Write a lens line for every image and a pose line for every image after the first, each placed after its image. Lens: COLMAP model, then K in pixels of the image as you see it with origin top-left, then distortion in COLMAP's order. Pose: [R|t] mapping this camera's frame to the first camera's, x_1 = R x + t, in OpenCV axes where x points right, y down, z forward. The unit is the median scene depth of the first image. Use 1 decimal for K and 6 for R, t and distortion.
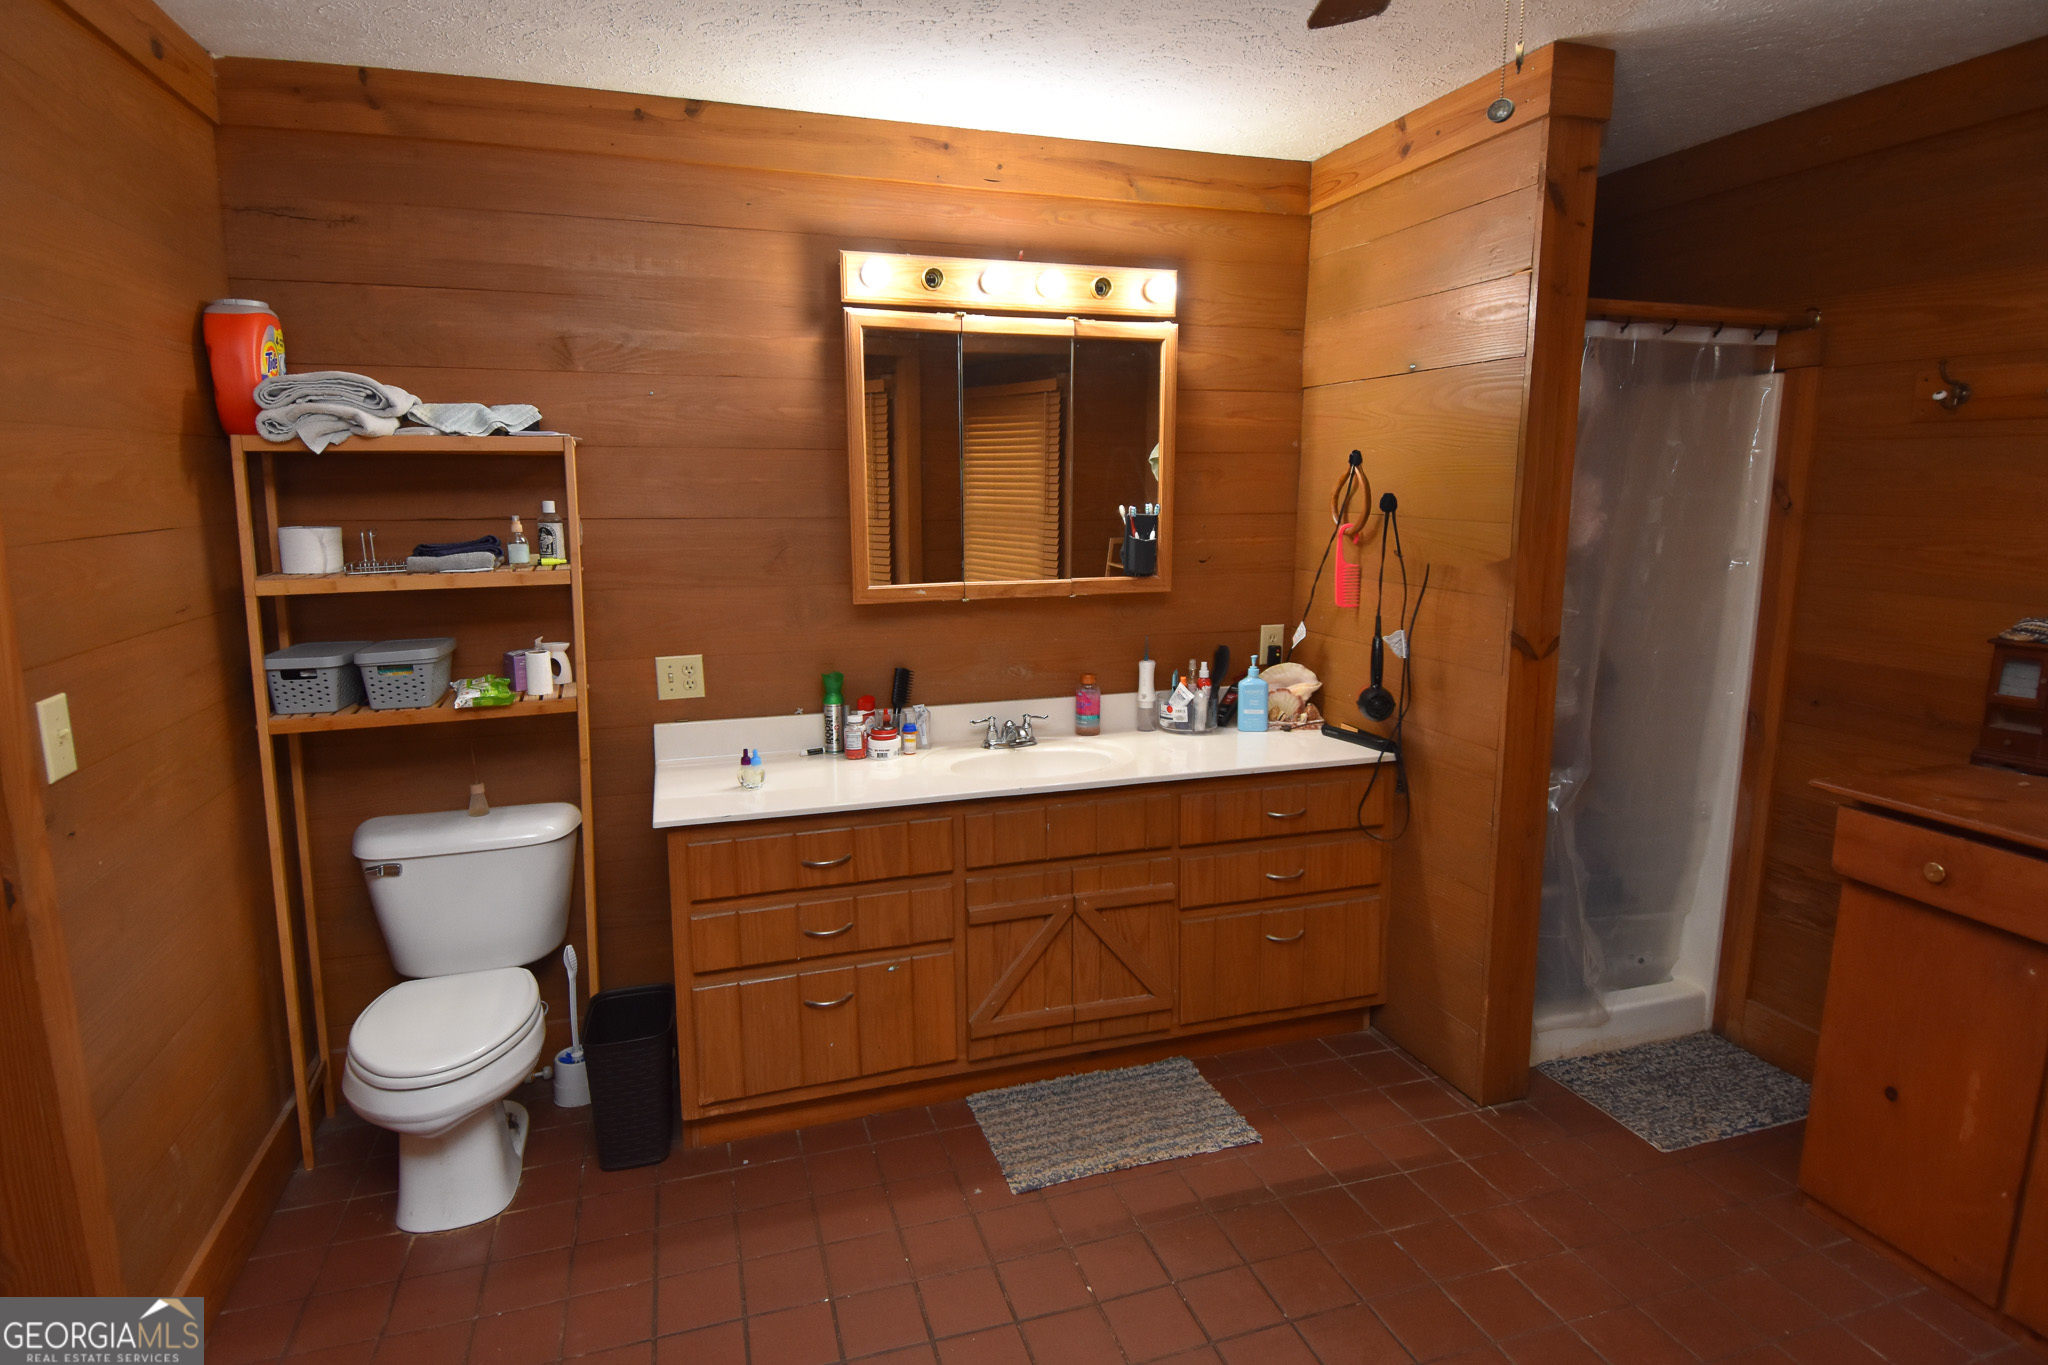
lens RADIAL K [[1071.3, 0, 1021.8], [0, 1071.3, 669.5], [0, 0, 1]] dist [0.058633, -0.060131]
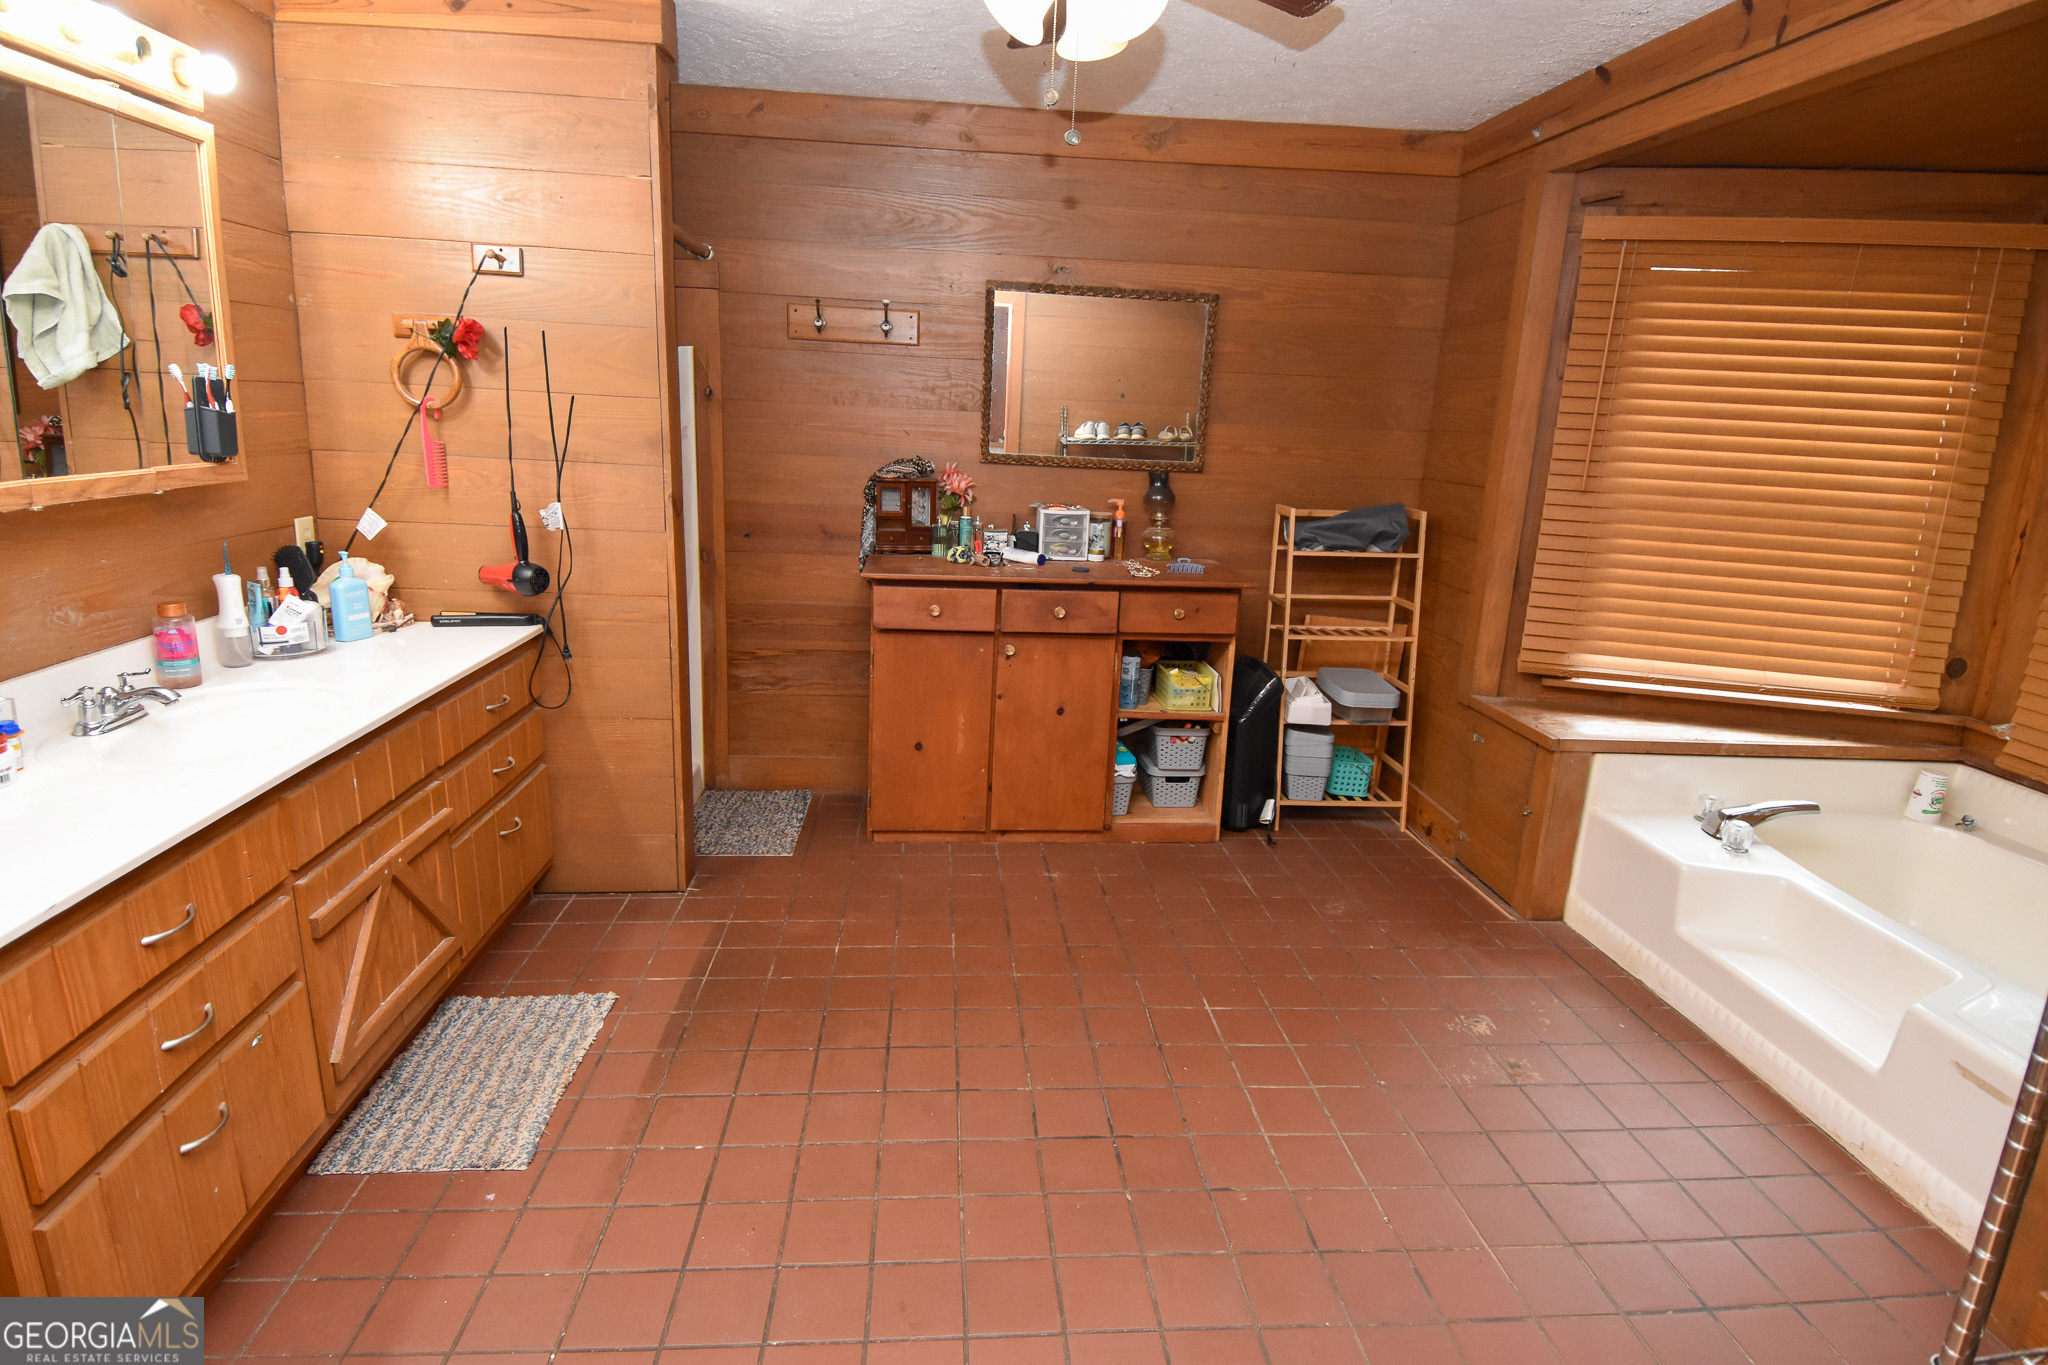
lens RADIAL K [[1071.3, 0, 1021.8], [0, 1071.3, 669.5], [0, 0, 1]] dist [0.058633, -0.060131]
pose [[0.228587, -0.214321, 0.949639, -0.520385], [0.123630, 0.973959, 0.190051, -0.020268], [-0.965642, 0.073960, 0.249131, 0.284797]]
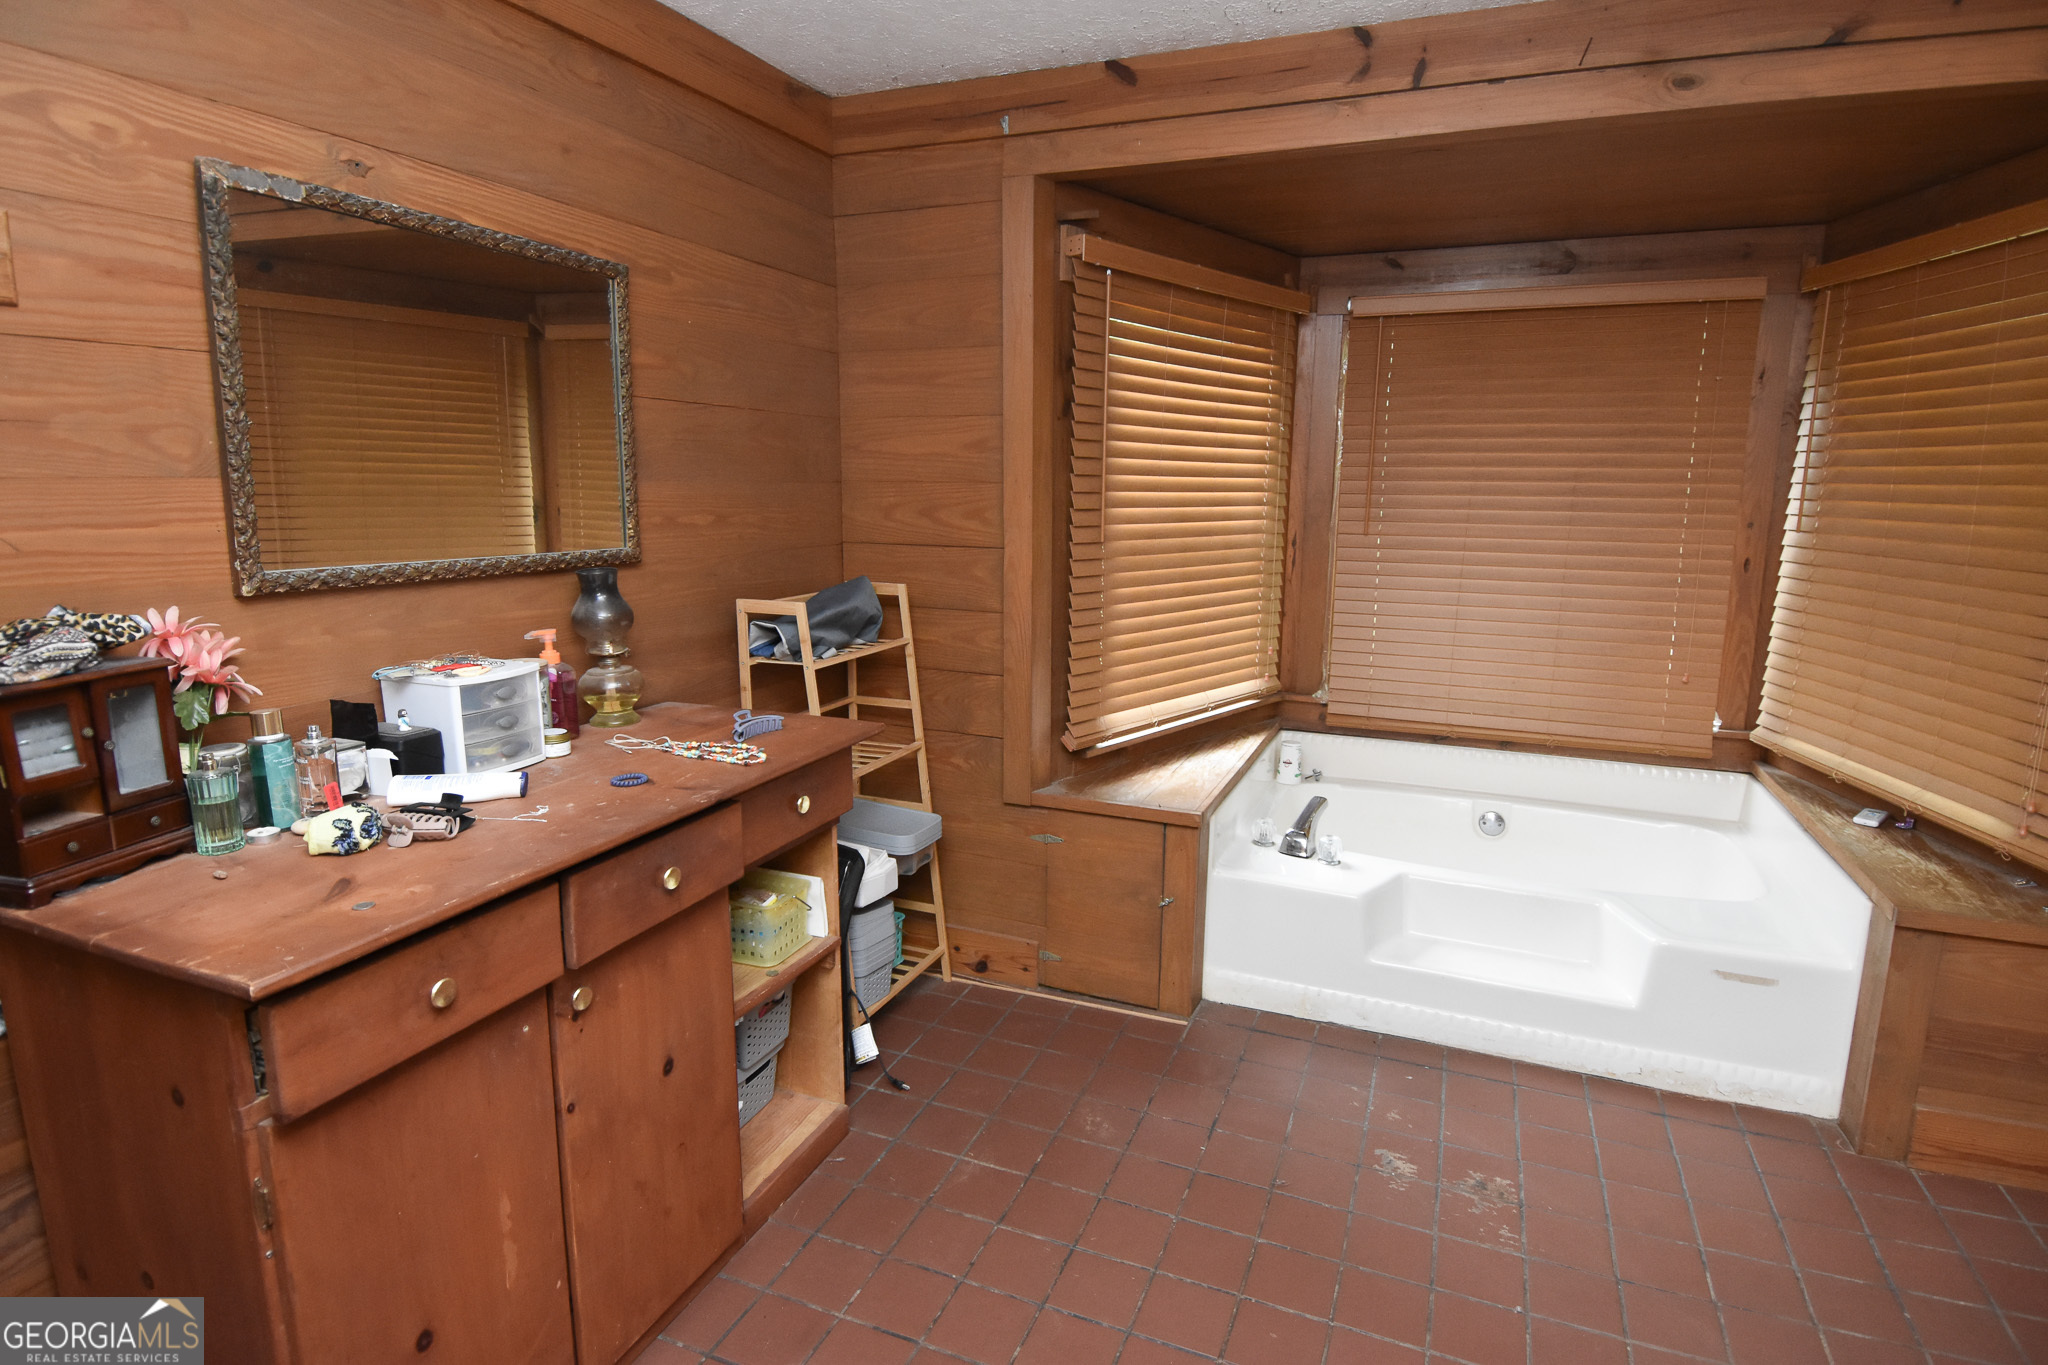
lens RADIAL K [[1075.2, 0, 1035.2], [0, 1075.2, 664.6], [0, 0, 1]] dist [0.055129, -0.056863]
pose [[-0.761943, -0.111552, 0.637965, 0.099982], [0.107011, 0.949830, 0.293890, -0.107892], [-0.638743, 0.292197, -0.711779, 0.775804]]
